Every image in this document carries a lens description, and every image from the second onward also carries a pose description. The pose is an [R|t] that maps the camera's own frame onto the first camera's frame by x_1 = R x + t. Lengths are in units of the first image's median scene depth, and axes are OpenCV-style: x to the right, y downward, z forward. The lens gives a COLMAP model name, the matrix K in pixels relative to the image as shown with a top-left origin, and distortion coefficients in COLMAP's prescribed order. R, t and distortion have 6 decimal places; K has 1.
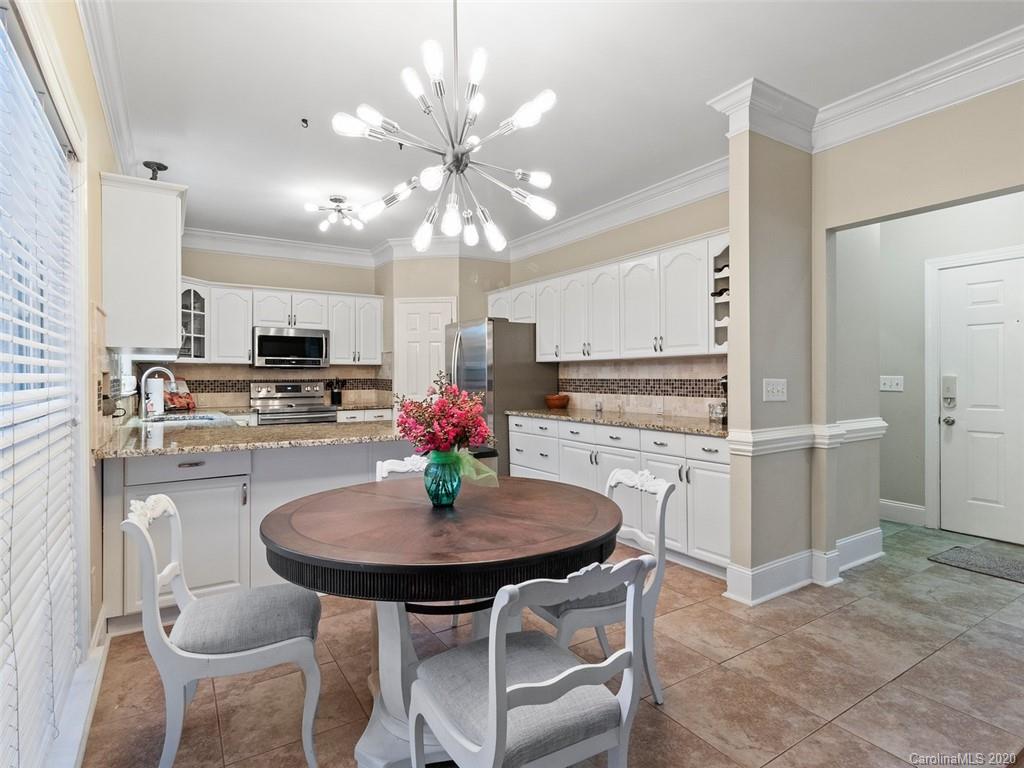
lens RADIAL K [[540.5, 0, 513.1], [0, 540.5, 374.4], [0, 0, 1]] dist [-0.001523, -0.000505]
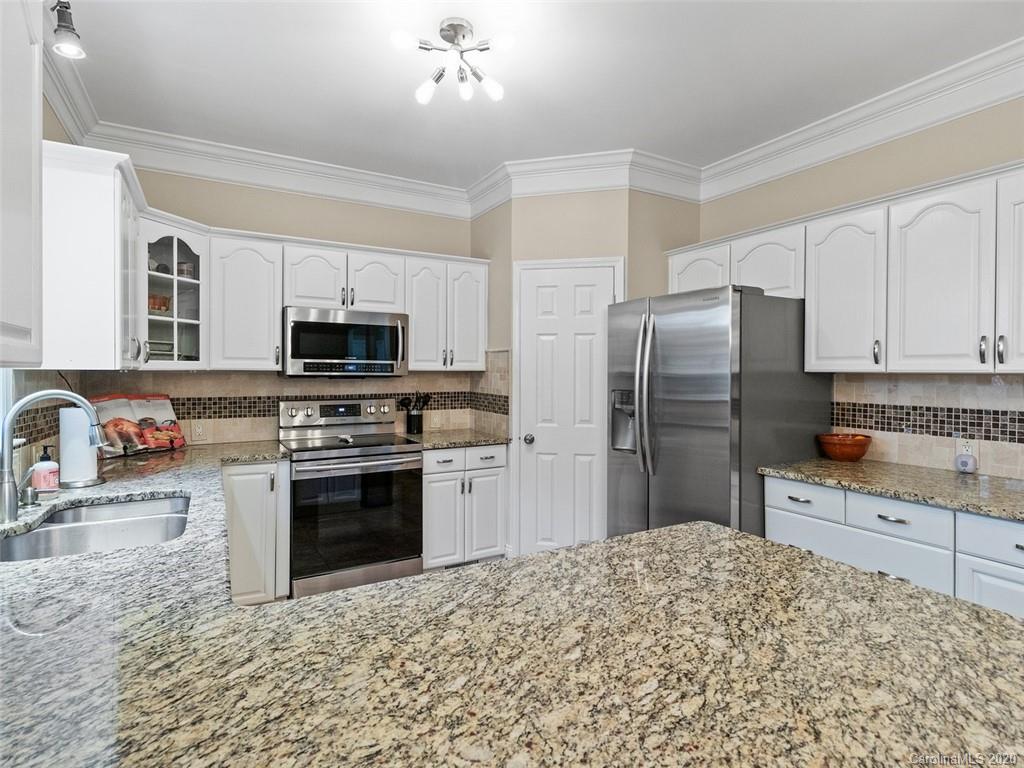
lens RADIAL K [[537.5, 0, 514.2], [0, 537.5, 372.2], [0, 0, 1]] dist [0.000788, 0.000228]
pose [[0.998630, 0.006253, -0.051949, -0.212131], [-0.005970, 0.999966, 0.005601, -0.023600], [0.051982, -0.005283, 0.998634, 0.455133]]
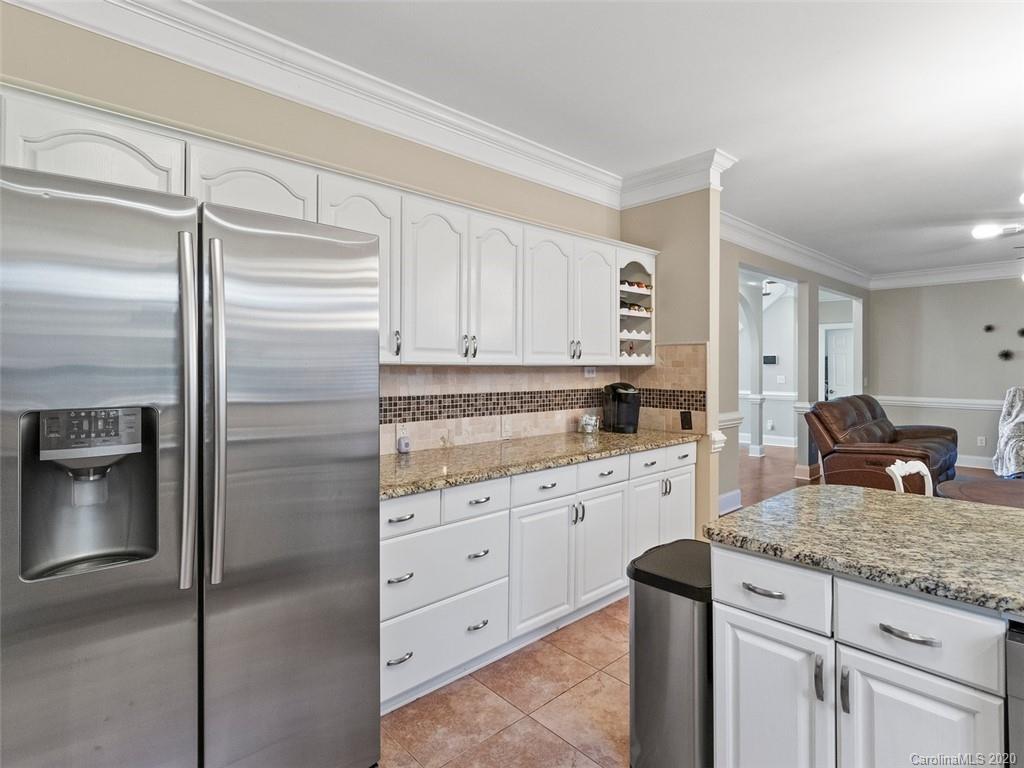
lens RADIAL K [[534.7, 0, 515.4], [0, 534.7, 357.5], [0, 0, 1]] dist [0.001034, -0.000430]
pose [[-0.180774, 0.020013, 0.983321, -0.380003], [-0.006878, 0.999743, -0.021612, -0.019432], [-0.983501, -0.010670, -0.180590, 0.917381]]
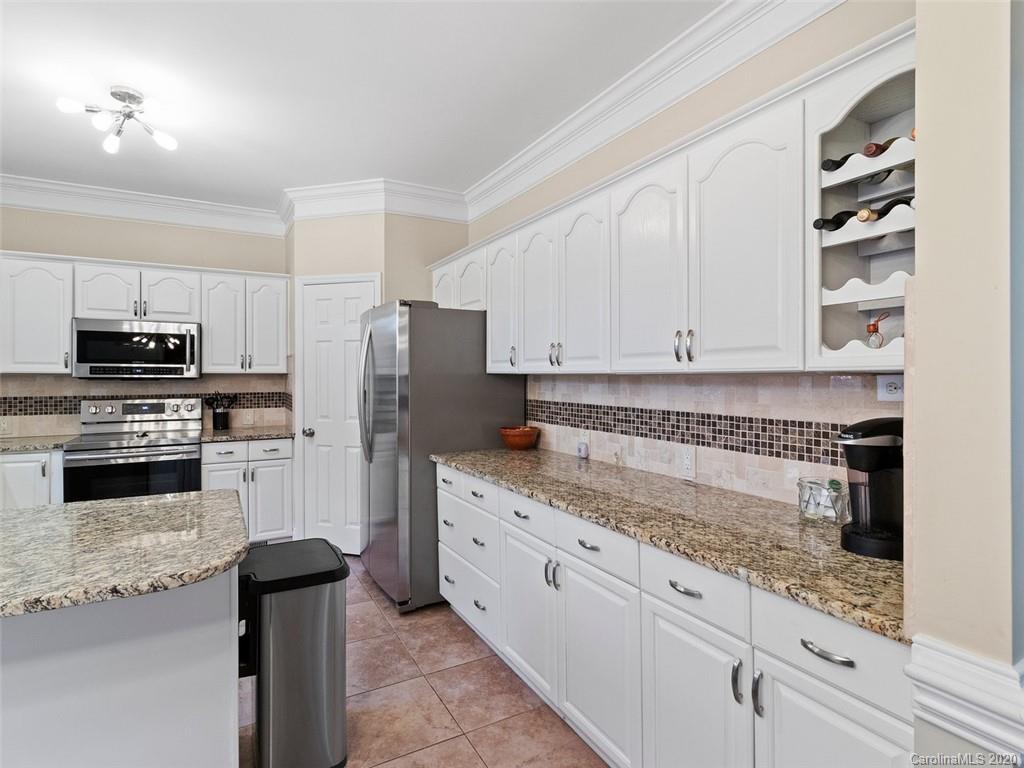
lens RADIAL K [[537.5, 0, 514.2], [0, 537.5, 372.2], [0, 0, 1]] dist [0.000788, 0.000228]
pose [[0.998089, 0.003594, -0.061694, 0.110644], [-0.003619, 0.999993, -0.000308, -0.023862], [0.061693, 0.000530, 0.998095, 0.386274]]
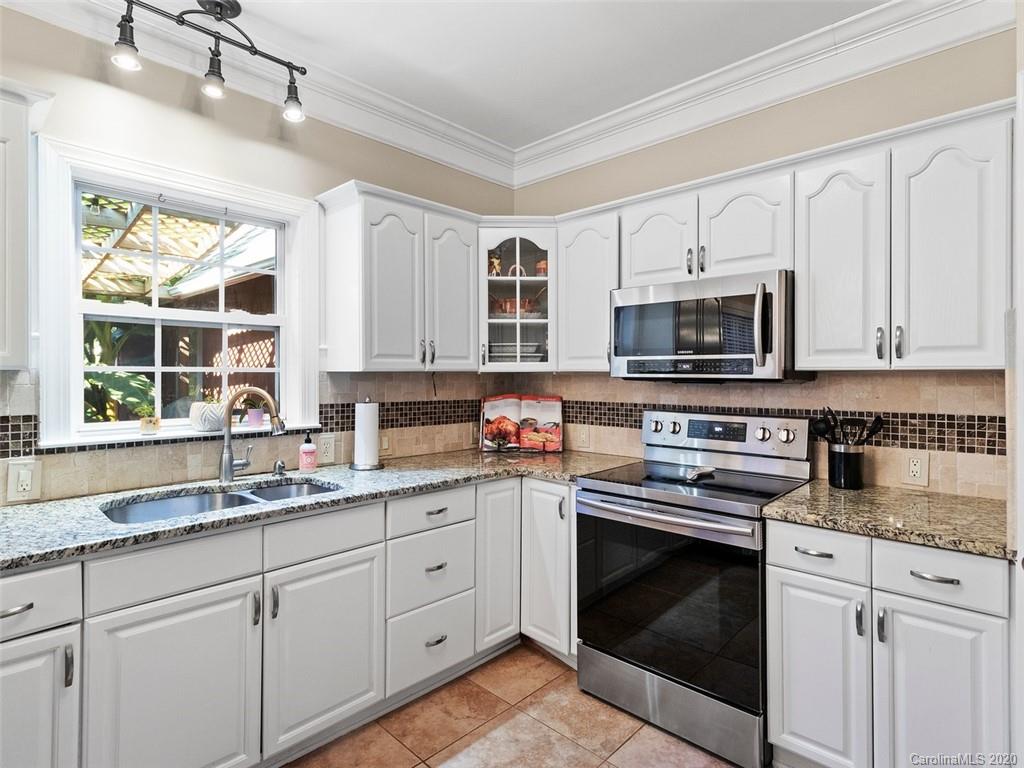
lens RADIAL K [[540.5, 0, 513.1], [0, 540.5, 374.4], [0, 0, 1]] dist [-0.001523, -0.000505]
pose [[0.236122, 0.003454, -0.971717, -0.059377], [0.004109, 0.999981, 0.004553, -0.020521], [0.971715, -0.005068, 0.236104, 0.845116]]
